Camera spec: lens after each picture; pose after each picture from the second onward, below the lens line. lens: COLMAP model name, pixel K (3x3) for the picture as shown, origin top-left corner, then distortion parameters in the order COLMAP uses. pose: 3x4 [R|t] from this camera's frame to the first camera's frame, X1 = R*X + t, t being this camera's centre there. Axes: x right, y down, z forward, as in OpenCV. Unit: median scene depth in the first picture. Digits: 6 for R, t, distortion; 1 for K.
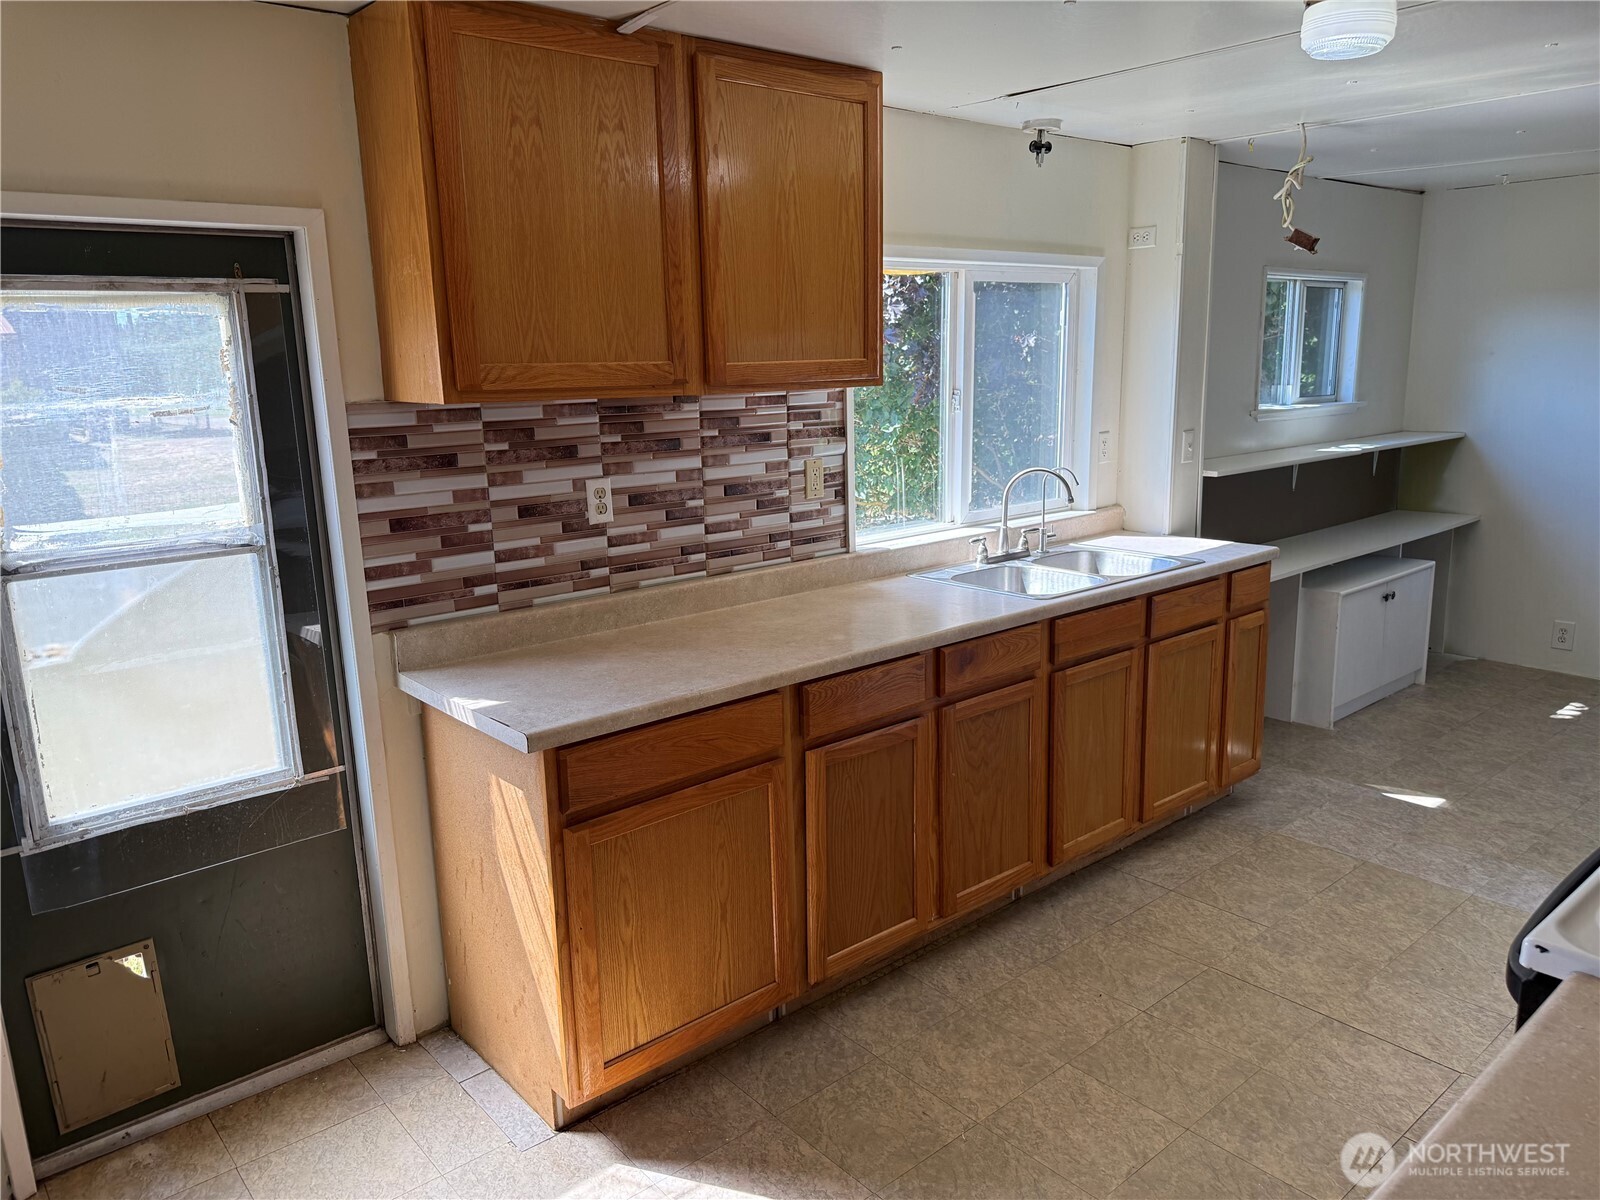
lens RADIAL K [[1138.0, 0, 800.6], [0, 1138.0, 602.1], [0, 0, 1]] dist [0.012719, -0.025280]
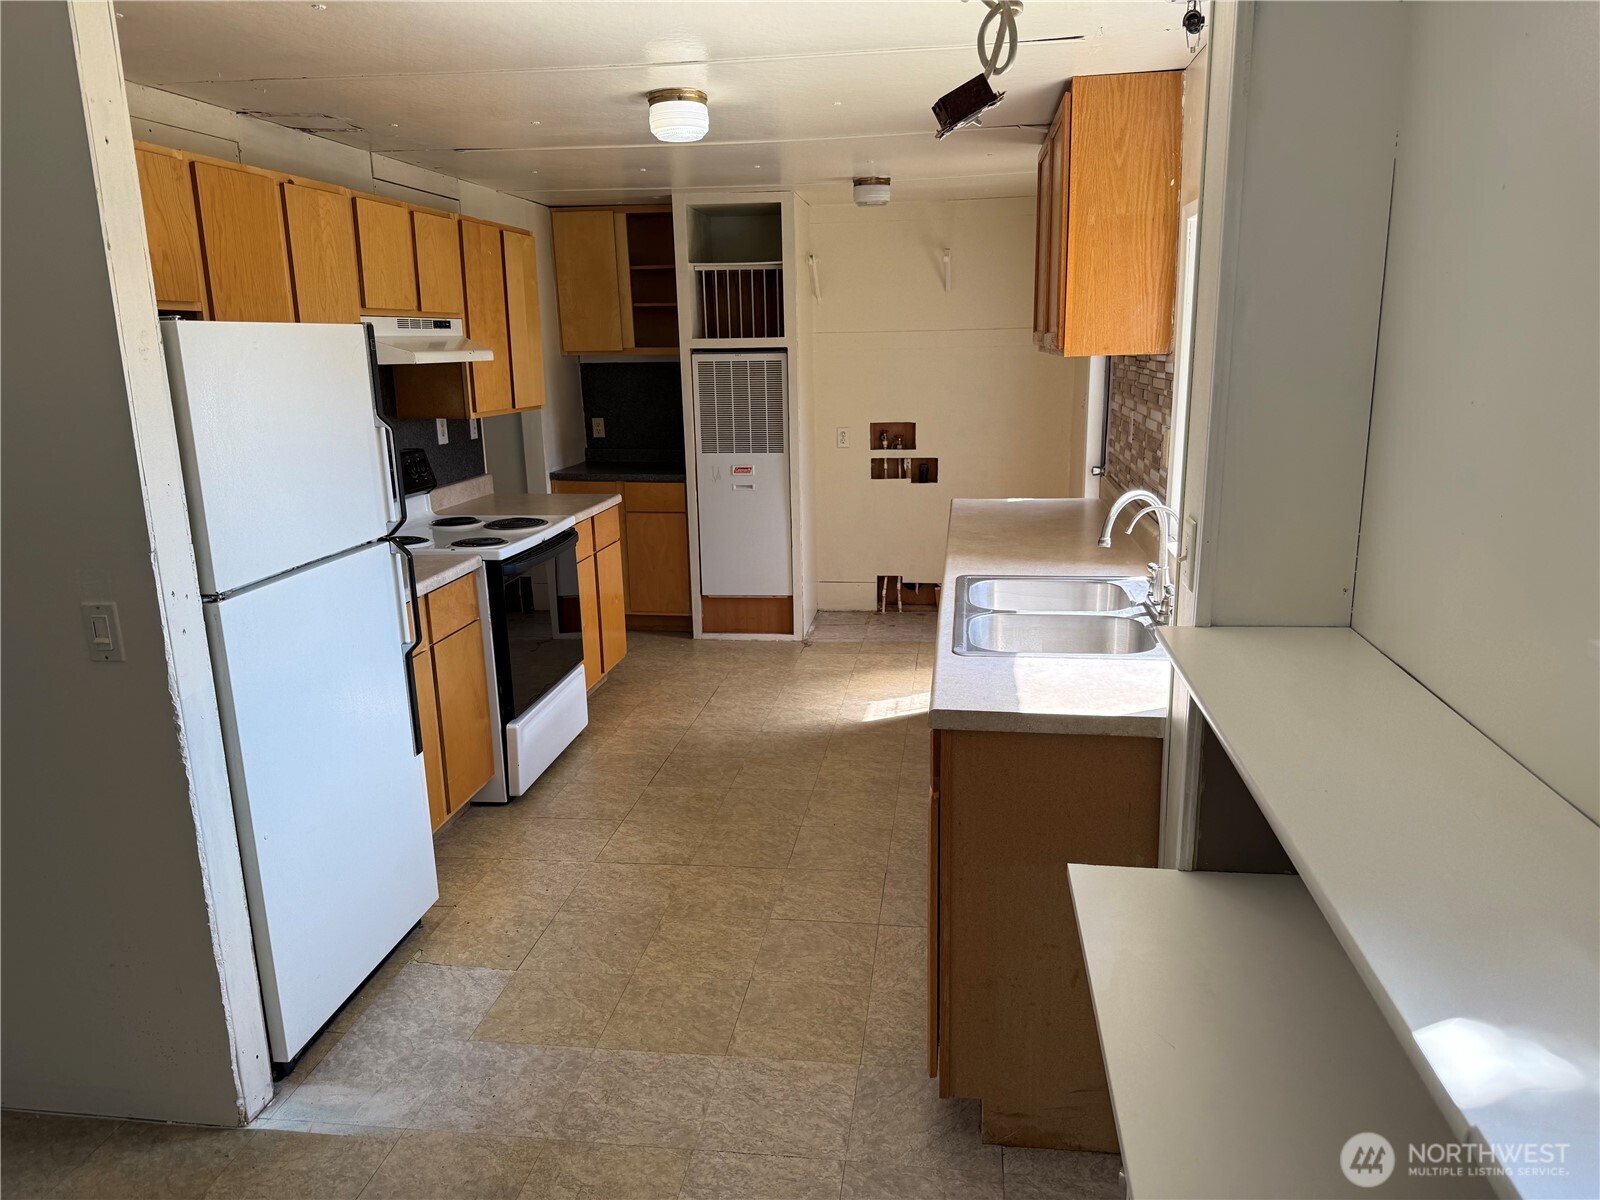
lens RADIAL K [[1138.0, 0, 804.0], [0, 1138.0, 601.2], [0, 0, 1]] dist [0.012719, -0.025280]
pose [[-0.749465, 0.180266, -0.637029, 1.050438], [-0.112923, 0.913308, 0.391301, -0.392330], [0.652342, 0.365202, -0.664137, 1.703690]]
